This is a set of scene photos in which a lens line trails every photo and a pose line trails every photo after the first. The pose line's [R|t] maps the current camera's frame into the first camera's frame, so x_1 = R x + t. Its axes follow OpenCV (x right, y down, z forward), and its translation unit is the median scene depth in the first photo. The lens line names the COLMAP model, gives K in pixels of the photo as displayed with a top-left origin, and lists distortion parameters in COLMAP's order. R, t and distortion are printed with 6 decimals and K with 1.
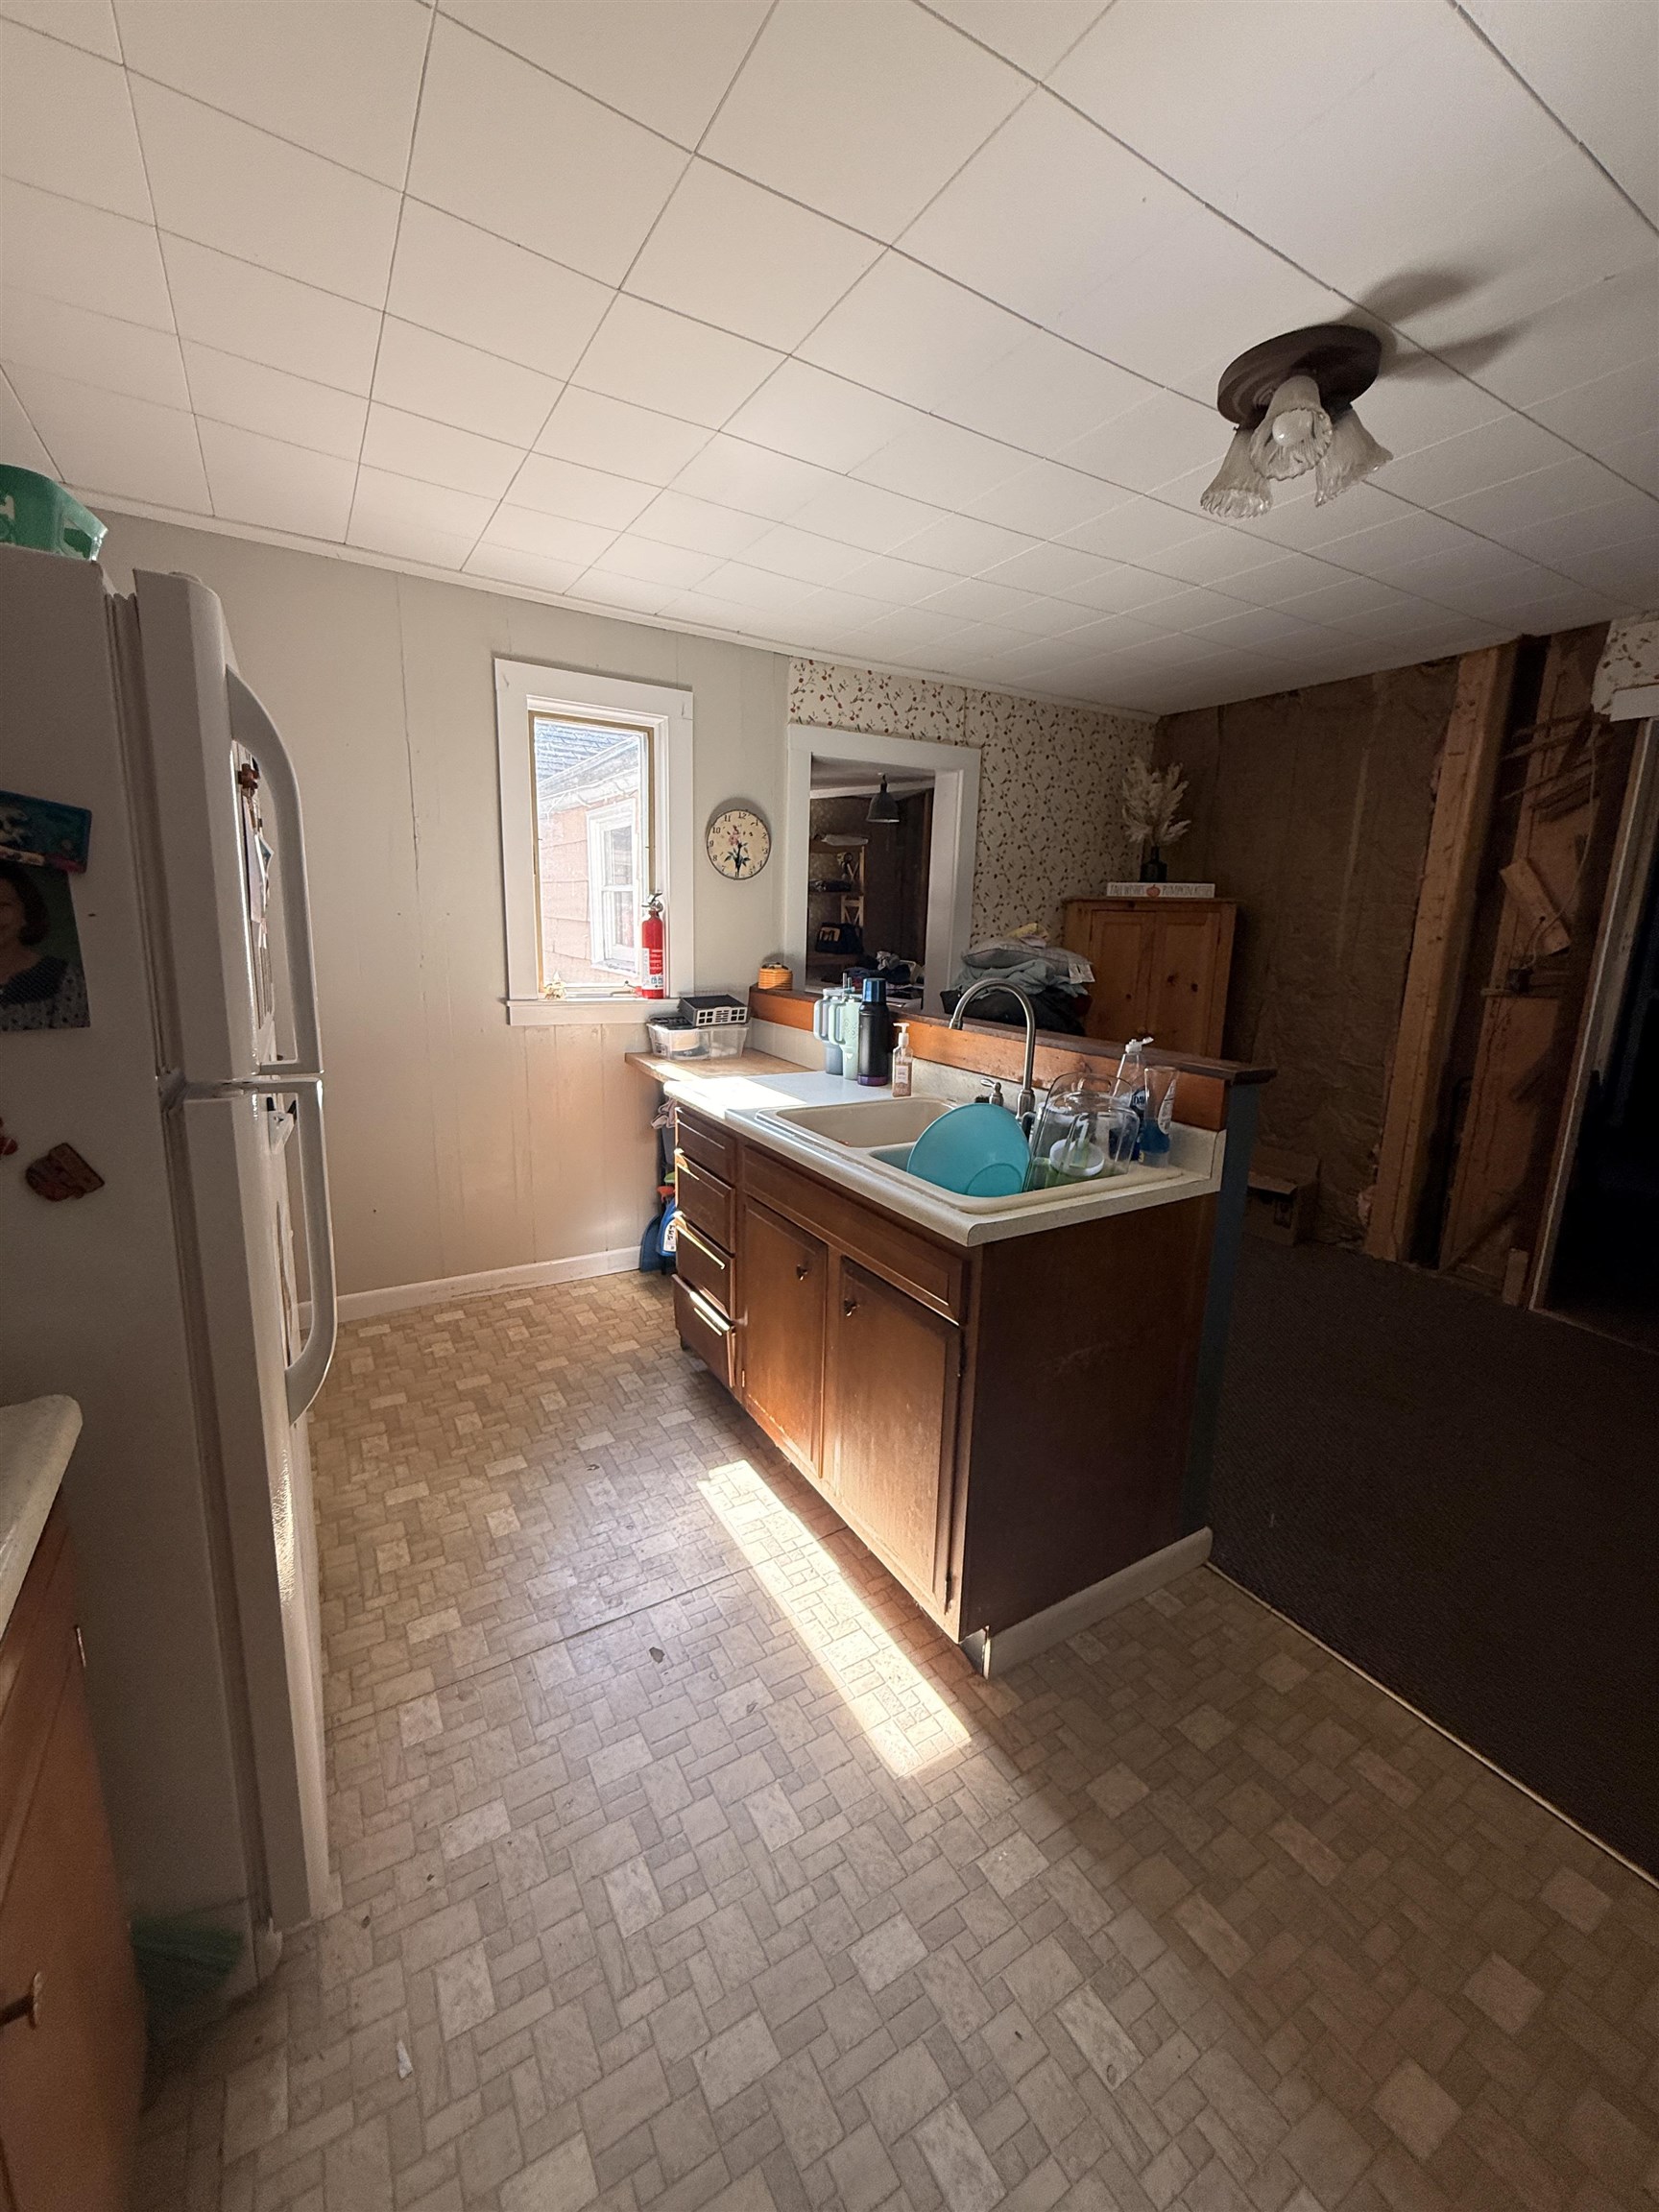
lens RADIAL K [[881.3, 0, 838.1], [0, 881.3, 1094.6], [0, 0, 1]] dist [0.000304, -0.000488]
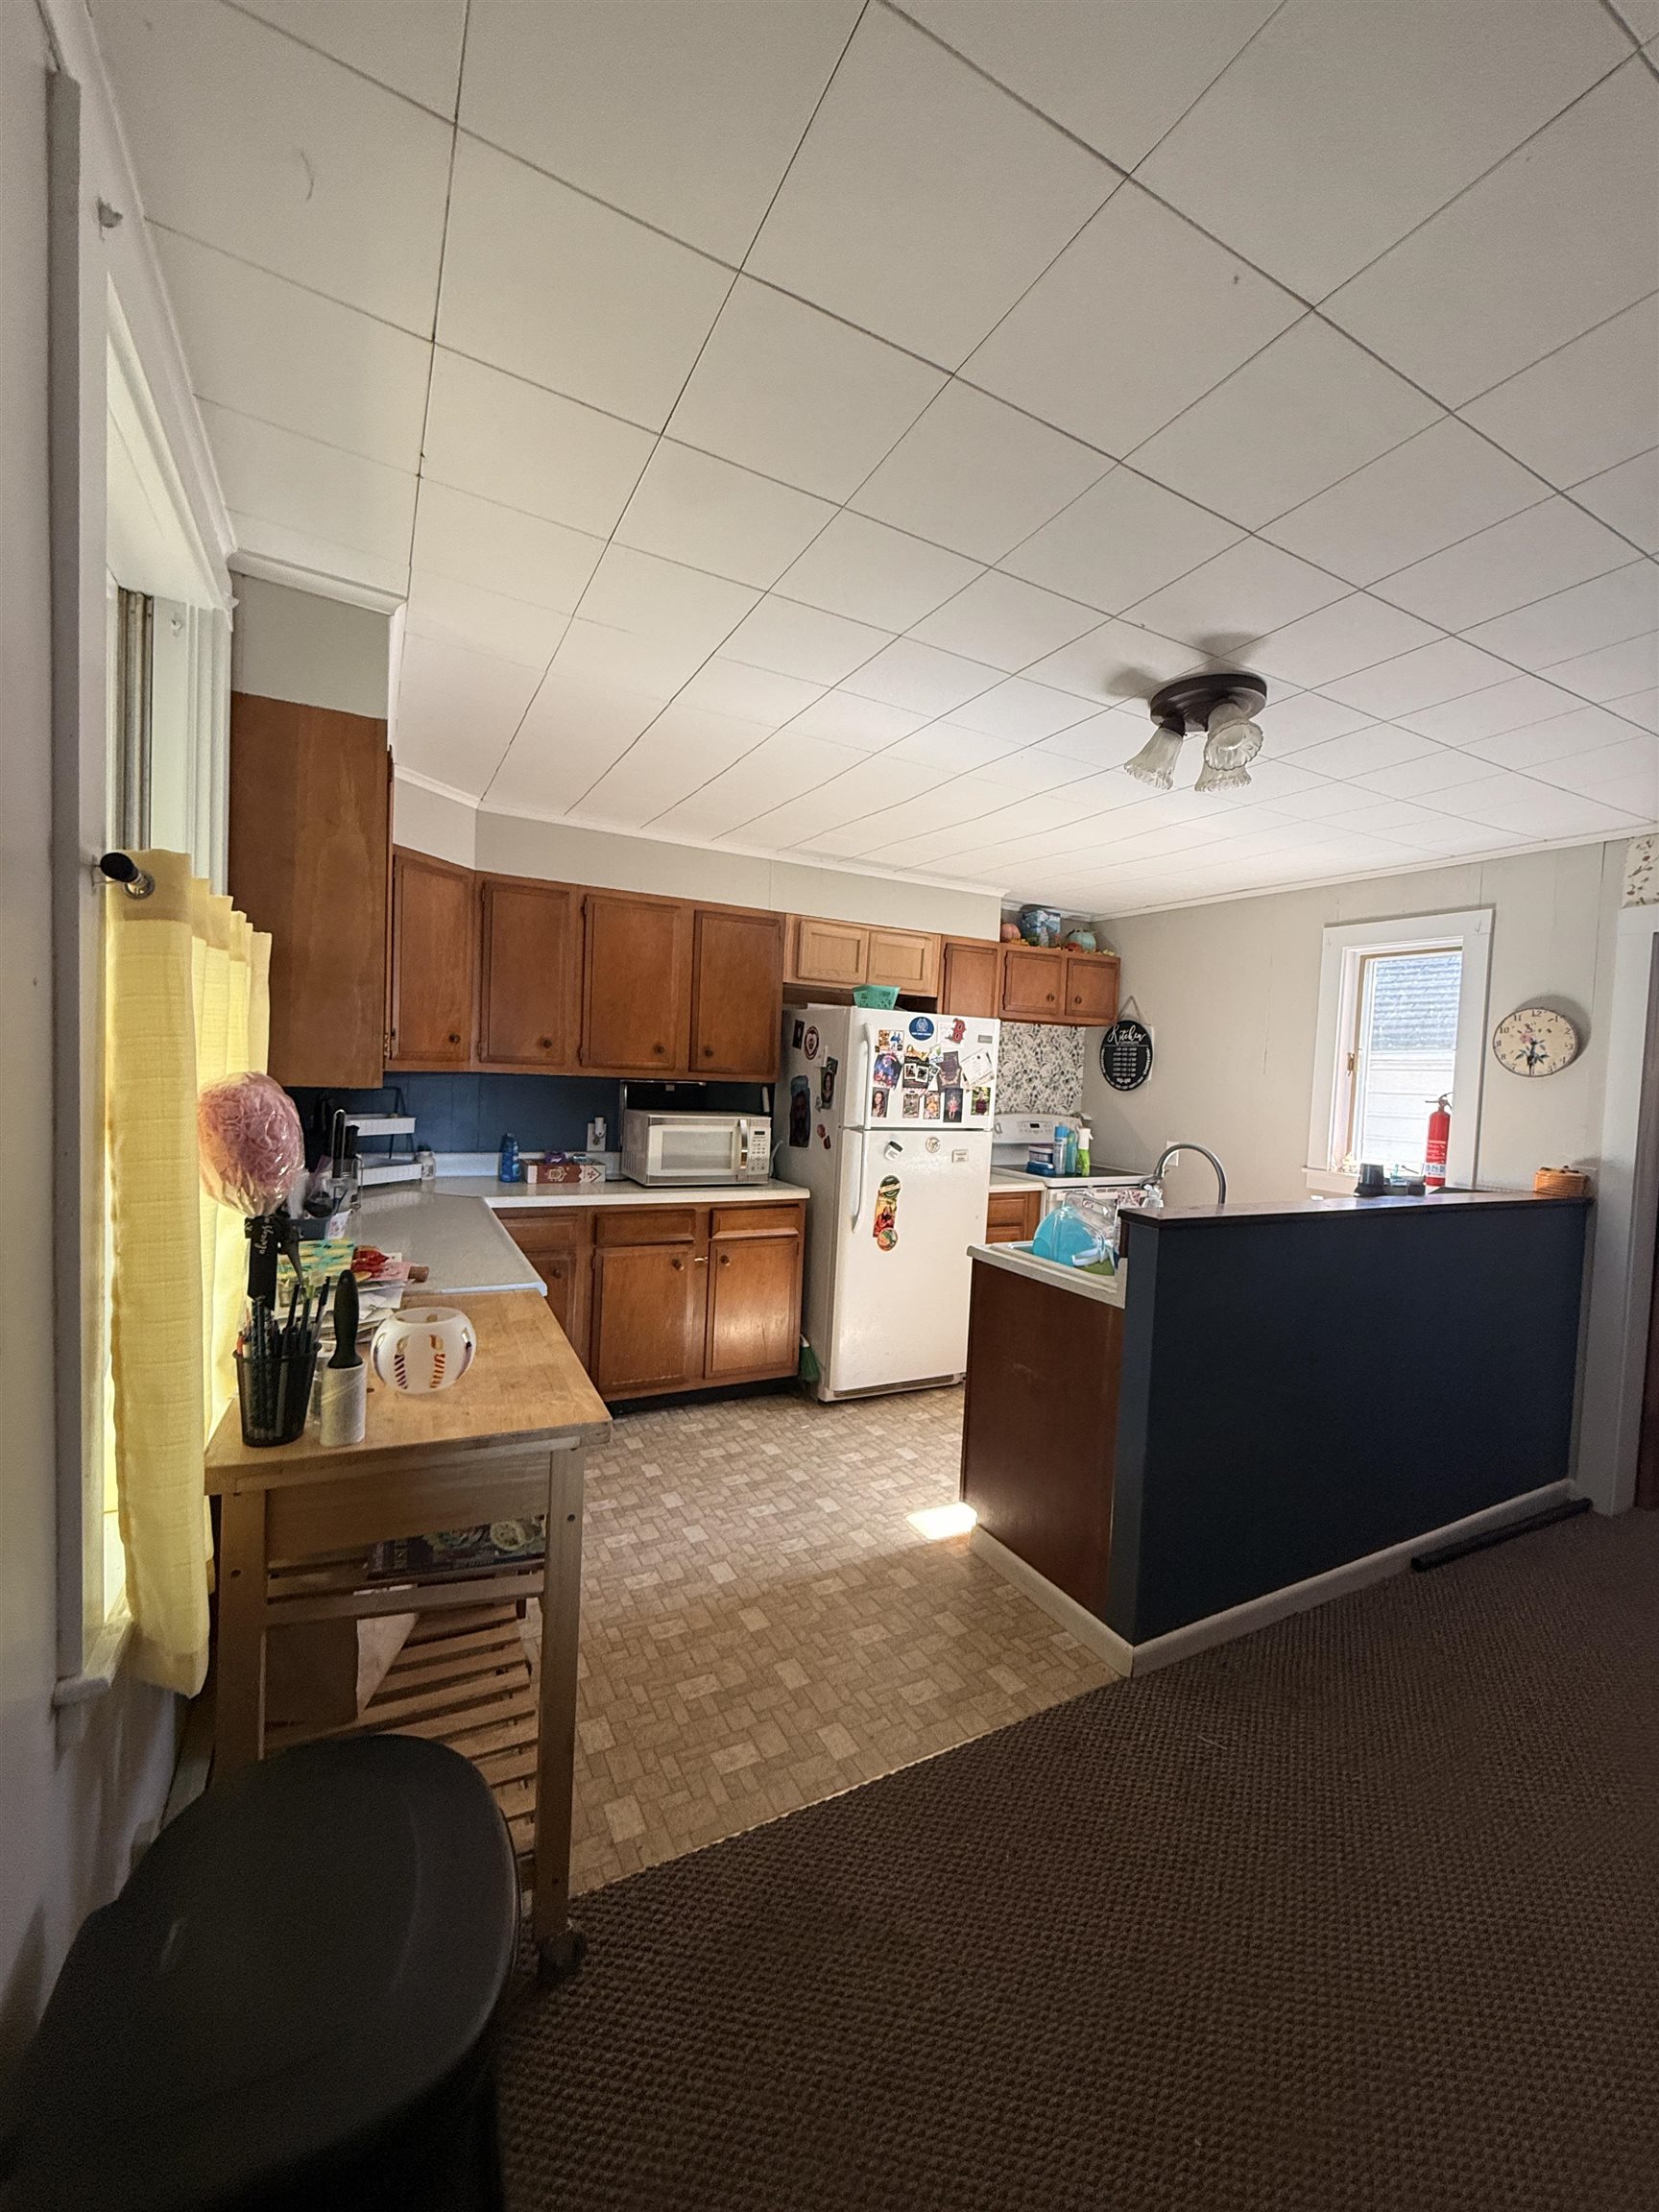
lens RADIAL K [[881.3, 0, 838.1], [0, 881.3, 1094.6], [0, 0, 1]] dist [0.000304, -0.000488]
pose [[-0.047660, 0.002808, -0.998860, 2.109170], [-0.242001, 0.970171, 0.014274, -0.132136], [0.969105, 0.242406, -0.045559, 0.743923]]
